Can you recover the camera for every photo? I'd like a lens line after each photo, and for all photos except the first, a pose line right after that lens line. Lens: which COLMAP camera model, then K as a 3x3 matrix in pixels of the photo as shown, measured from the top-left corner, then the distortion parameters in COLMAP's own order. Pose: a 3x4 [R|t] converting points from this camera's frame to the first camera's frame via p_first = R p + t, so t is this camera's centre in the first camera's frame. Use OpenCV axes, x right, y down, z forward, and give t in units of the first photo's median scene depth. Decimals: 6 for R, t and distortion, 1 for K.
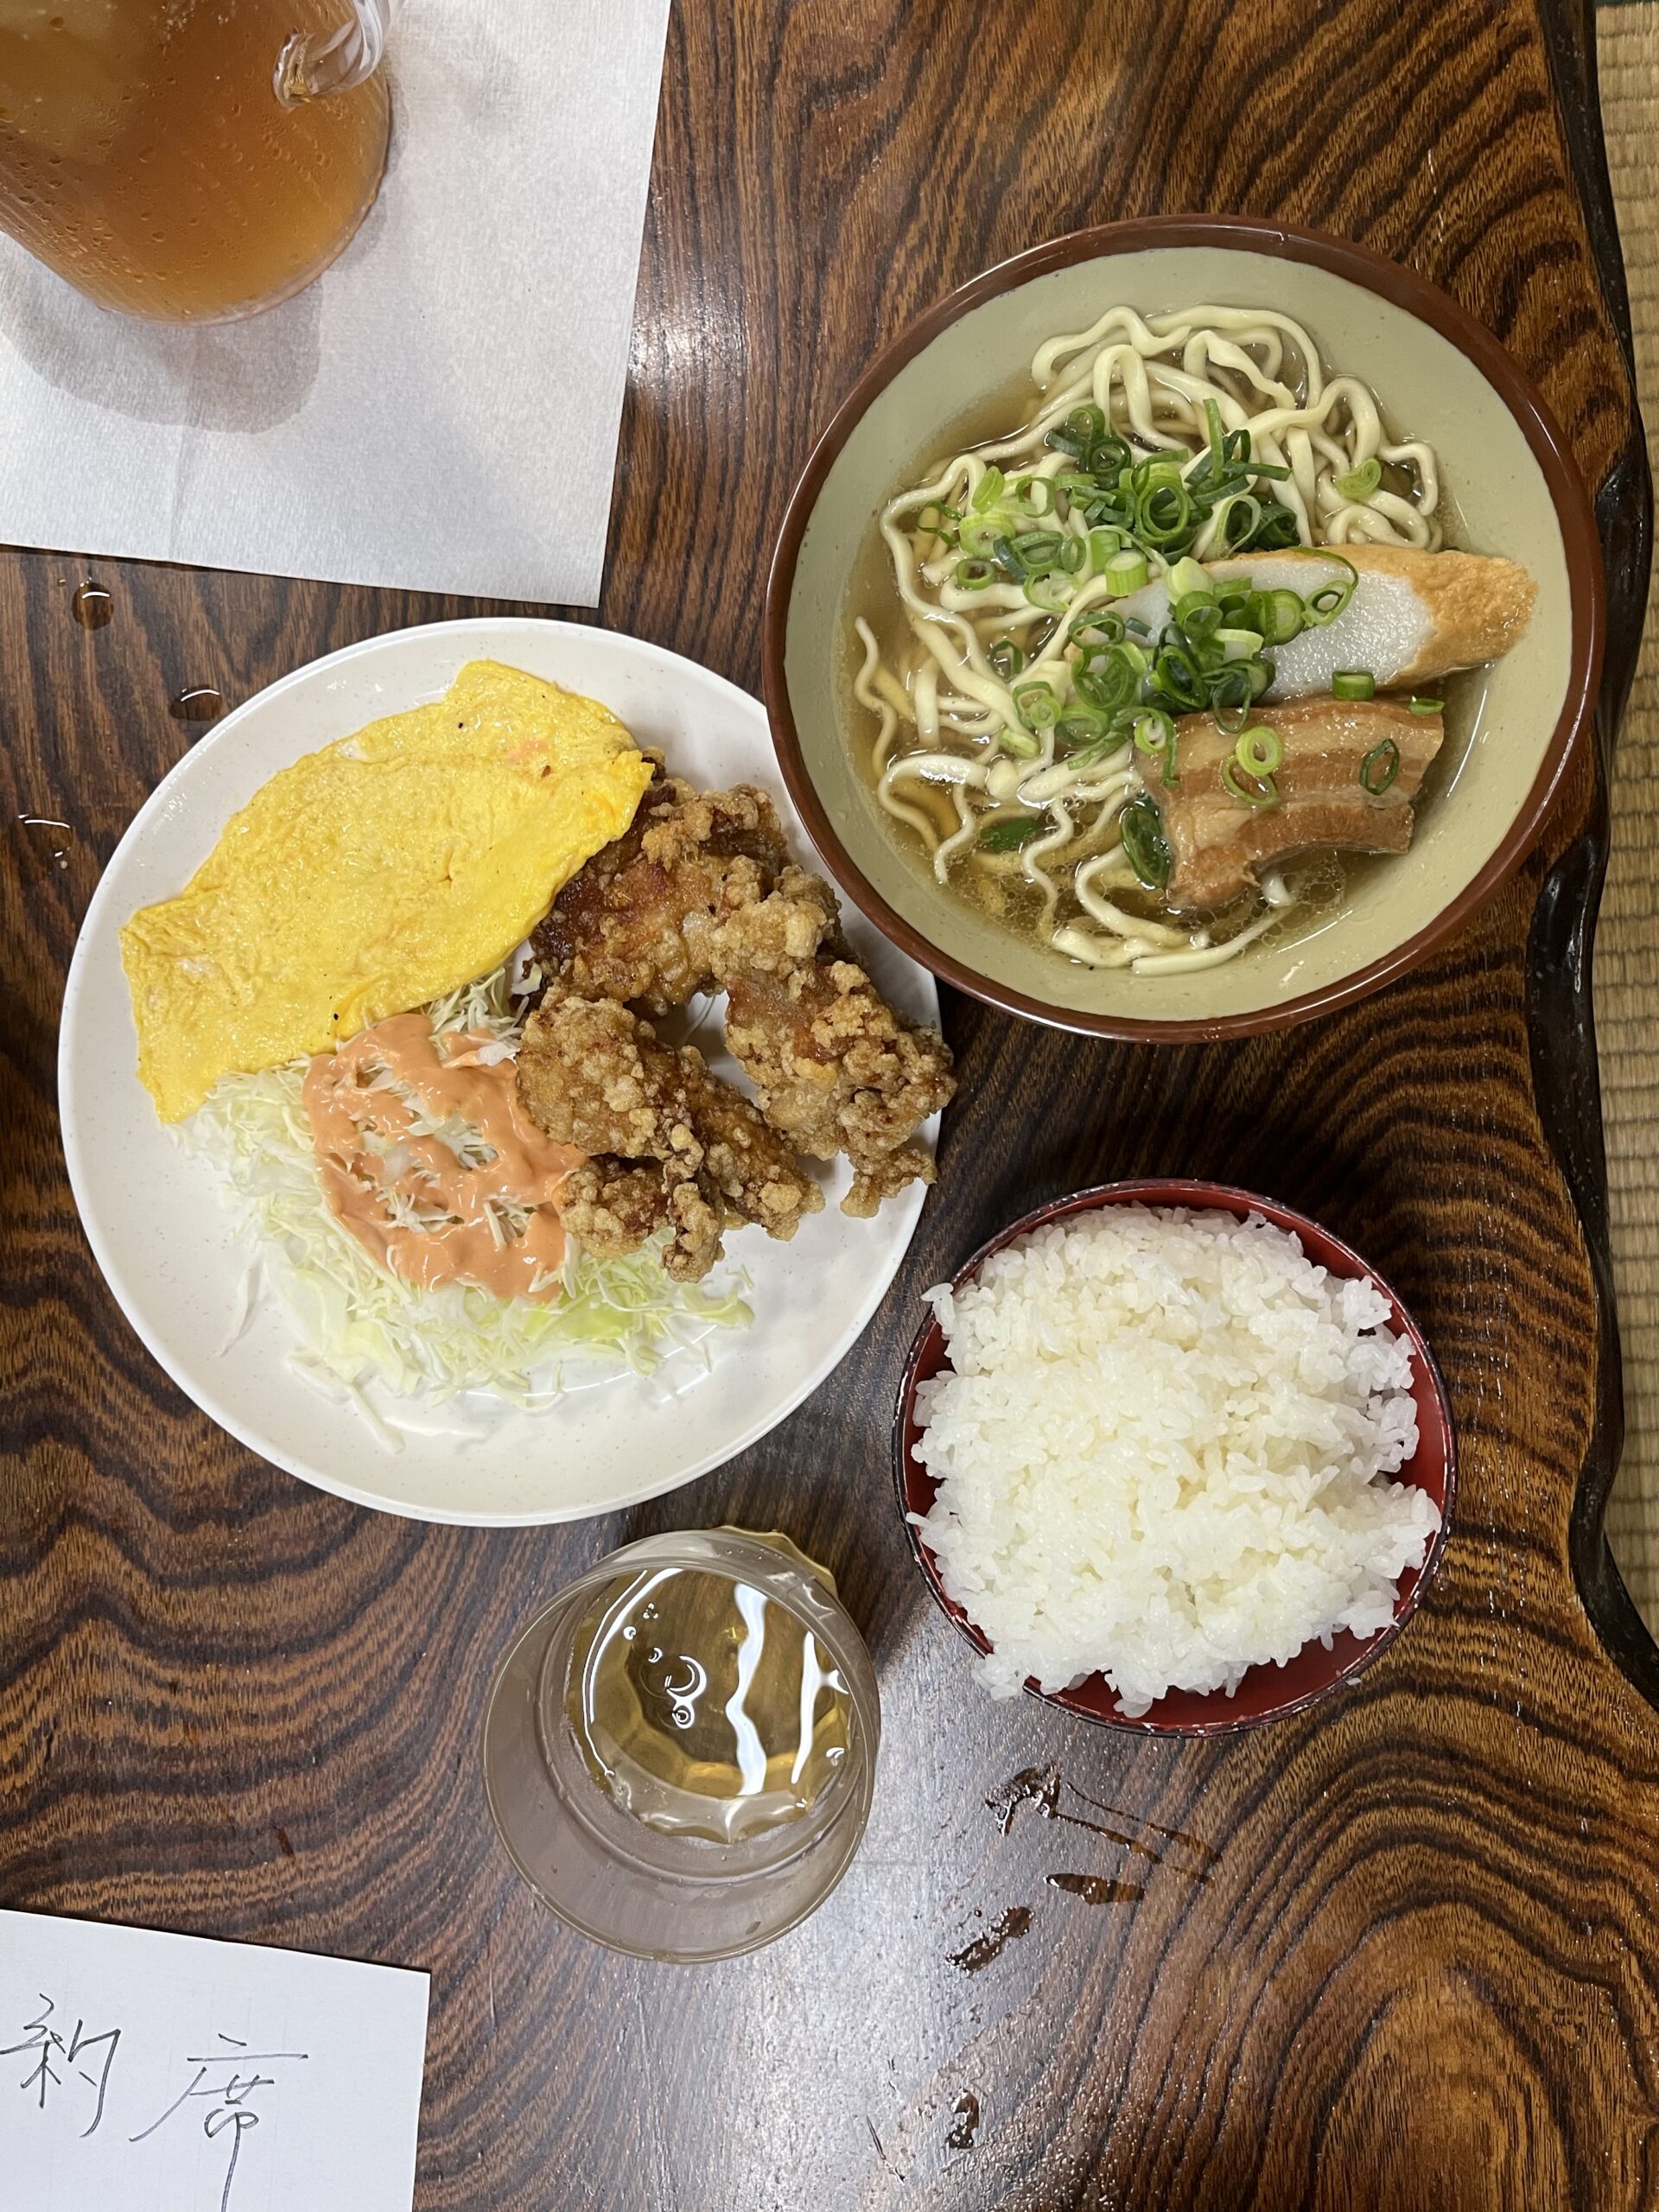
lens RADIAL K [[1688.4, 0, 829.5], [0, 1688.4, 1106.0], [0, 0, 1]] dist [0.034458, 0.002193]
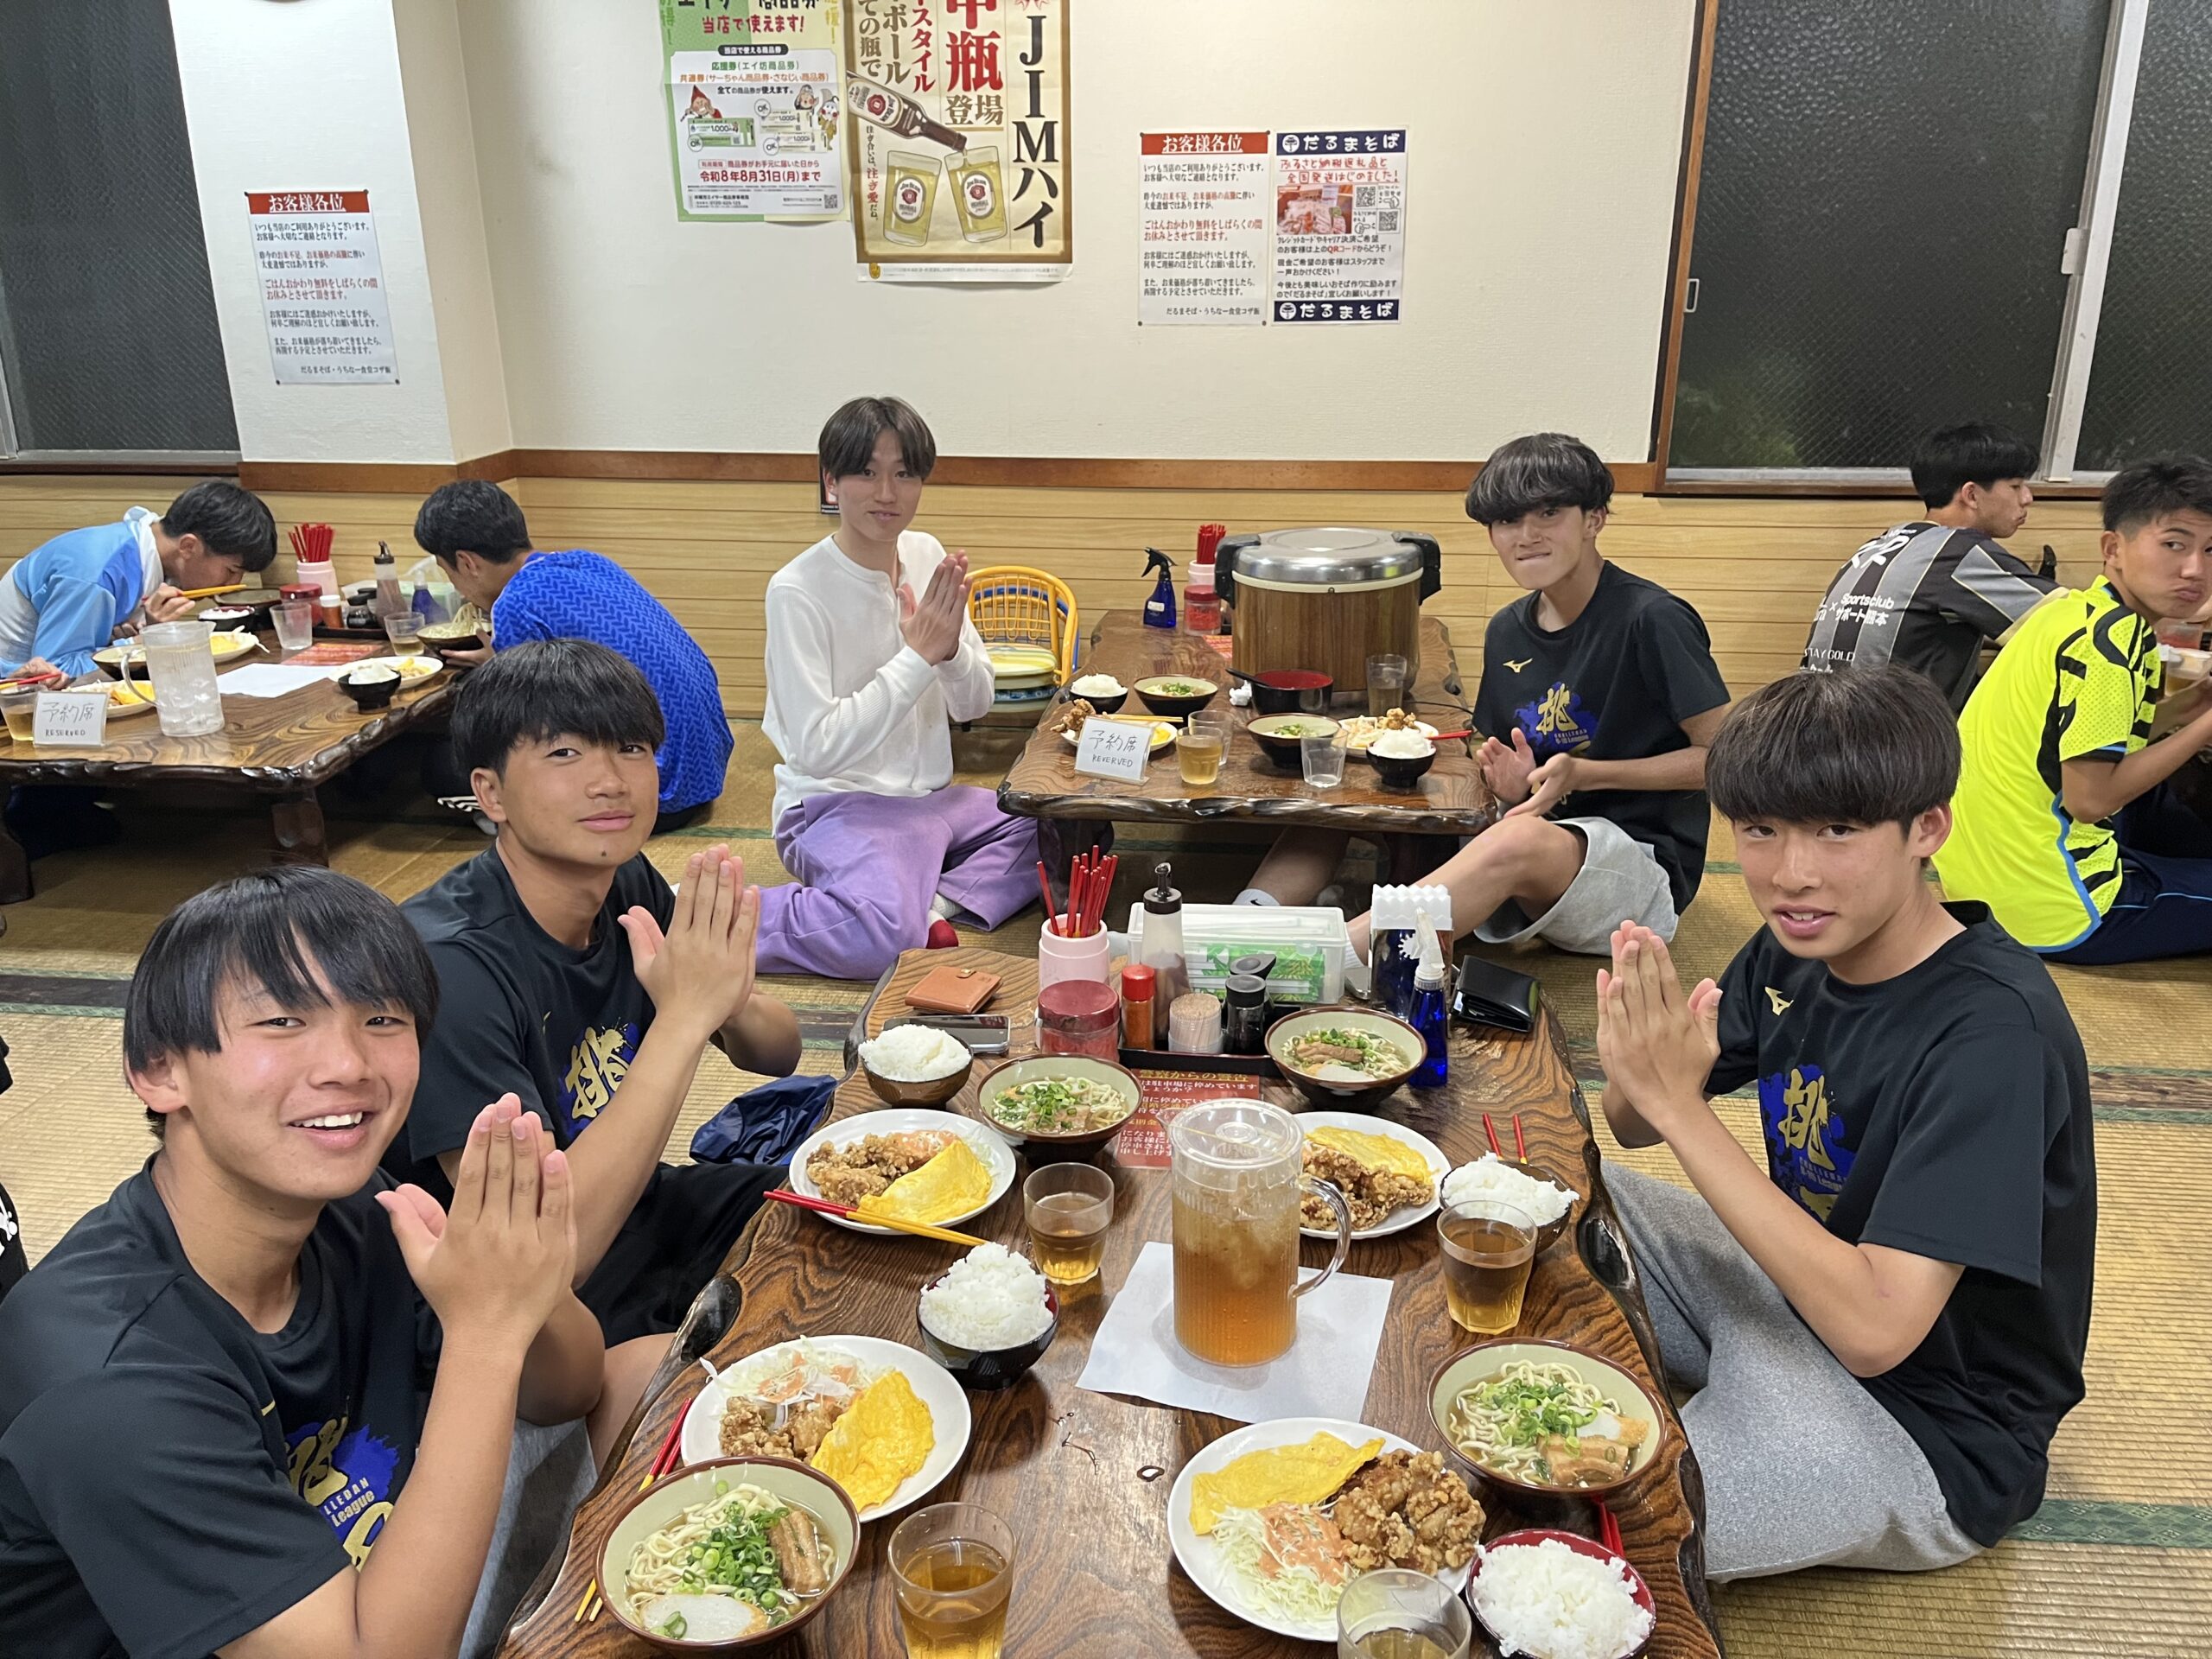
lens RADIAL K [[1688.4, 0, 1106.0], [0, 1688.4, 829.5], [0, 0, 1]] dist [0.034458, 0.002193]
pose [[0.981300, 0.135132, -0.137074, -0.324391], [-0.176072, 0.342446, -0.922892, 2.362734], [-0.077772, 0.929769, 0.359835, -1.152891]]
